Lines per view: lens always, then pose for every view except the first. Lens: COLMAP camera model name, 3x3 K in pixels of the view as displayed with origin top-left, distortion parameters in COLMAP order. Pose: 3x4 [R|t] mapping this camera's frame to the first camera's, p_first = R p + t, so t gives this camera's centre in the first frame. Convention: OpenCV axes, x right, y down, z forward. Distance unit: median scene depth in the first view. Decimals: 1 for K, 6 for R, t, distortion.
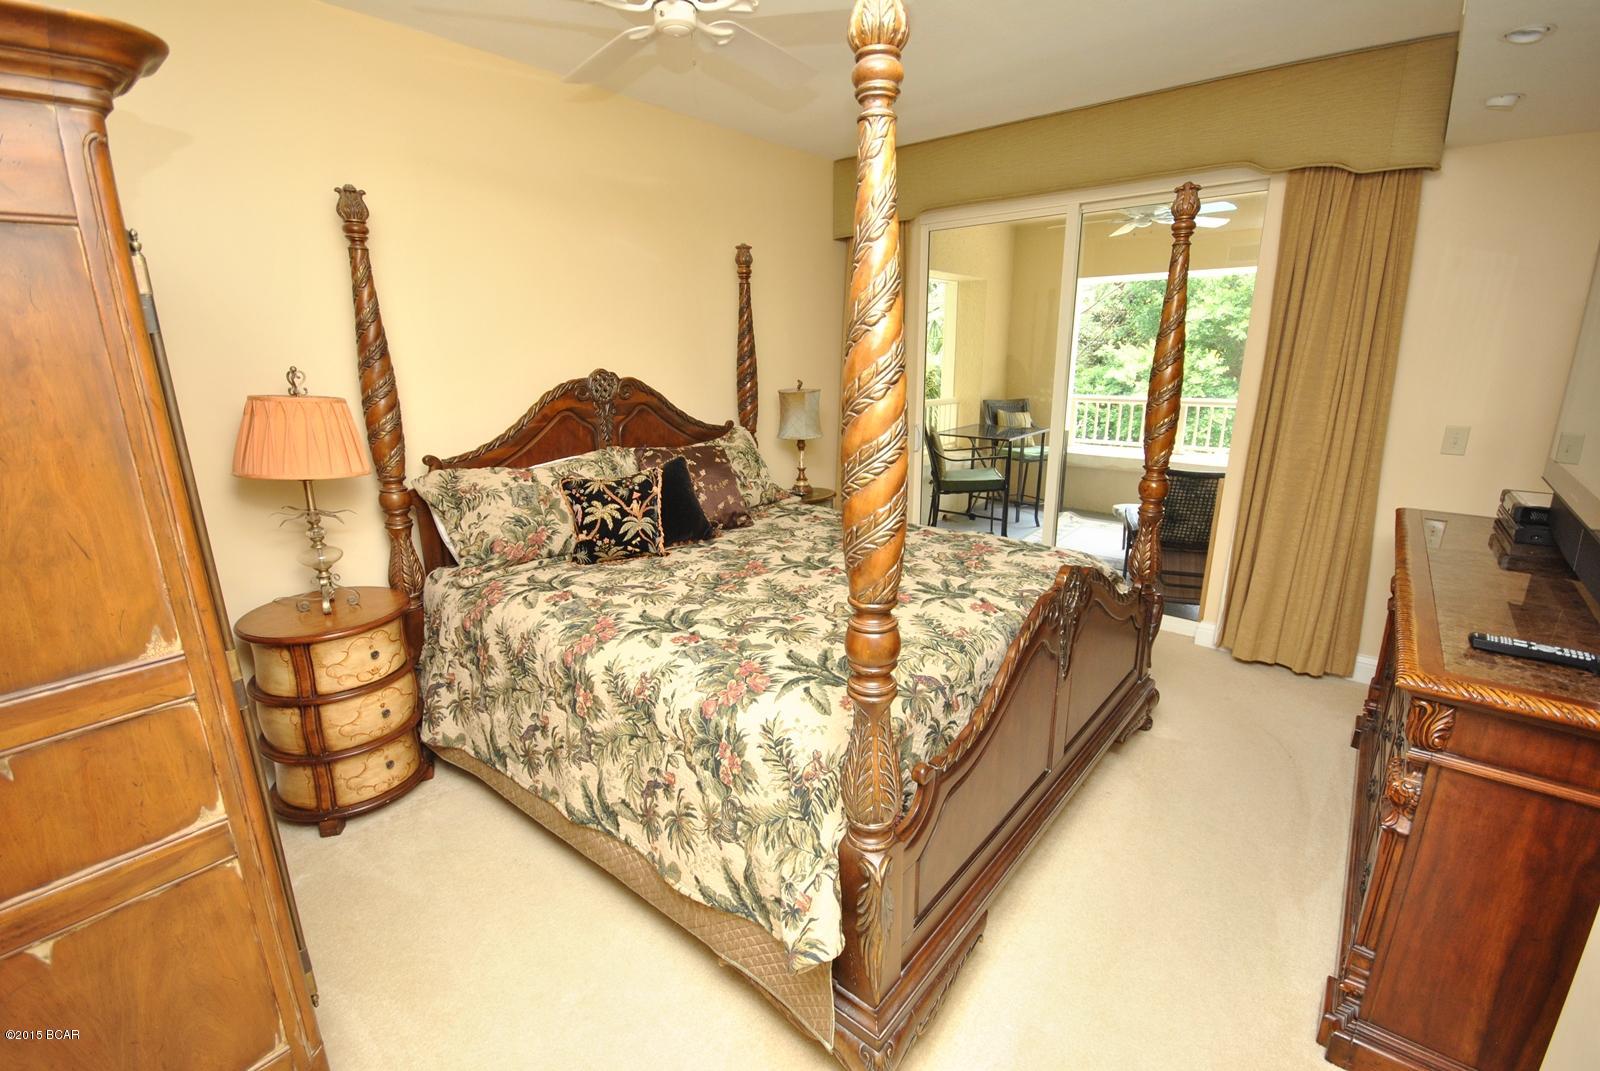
lens RADIAL K [[704.2, 0, 803.7], [0, 704.2, 536.7], [0, 0, 1]] dist [0.008210, -0.010087]
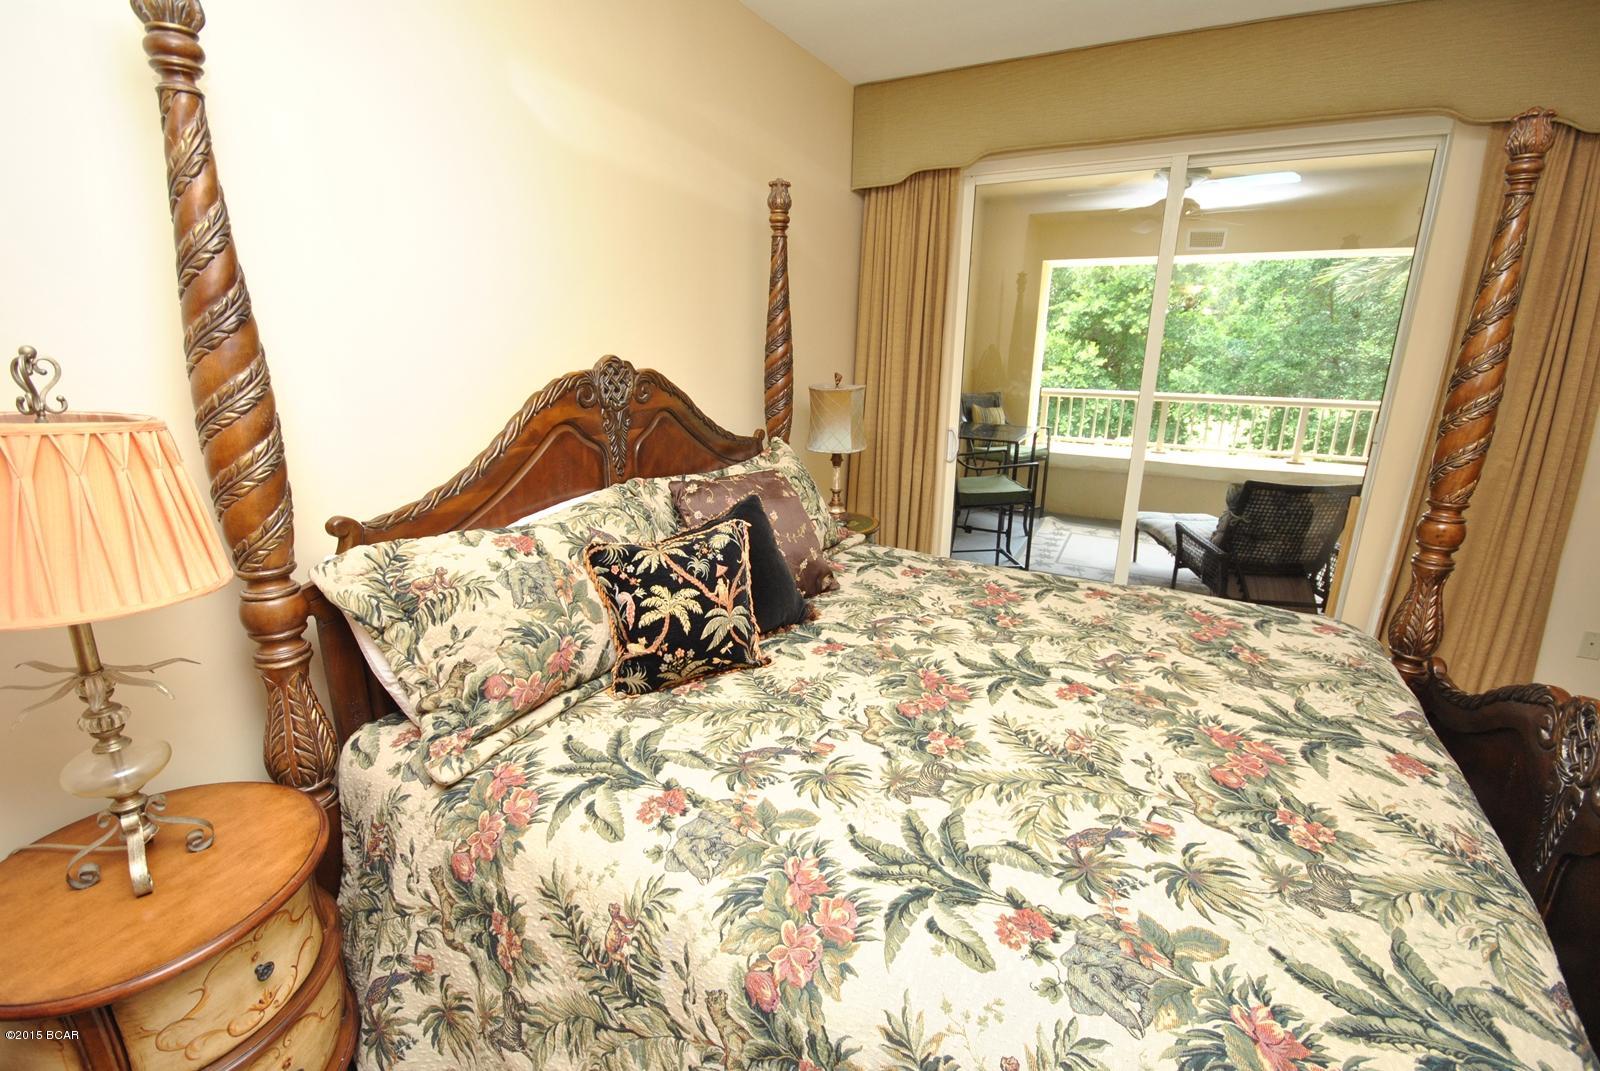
lens RADIAL K [[704.2, 0, 800.9], [0, 704.2, 533.0], [0, 0, 1]] dist [0.008210, -0.010087]
pose [[0.980109, -0.034667, 0.195410, -0.299643], [0.031935, 0.999343, 0.017117, -0.102677], [-0.195875, -0.010536, 0.980572, 0.419821]]
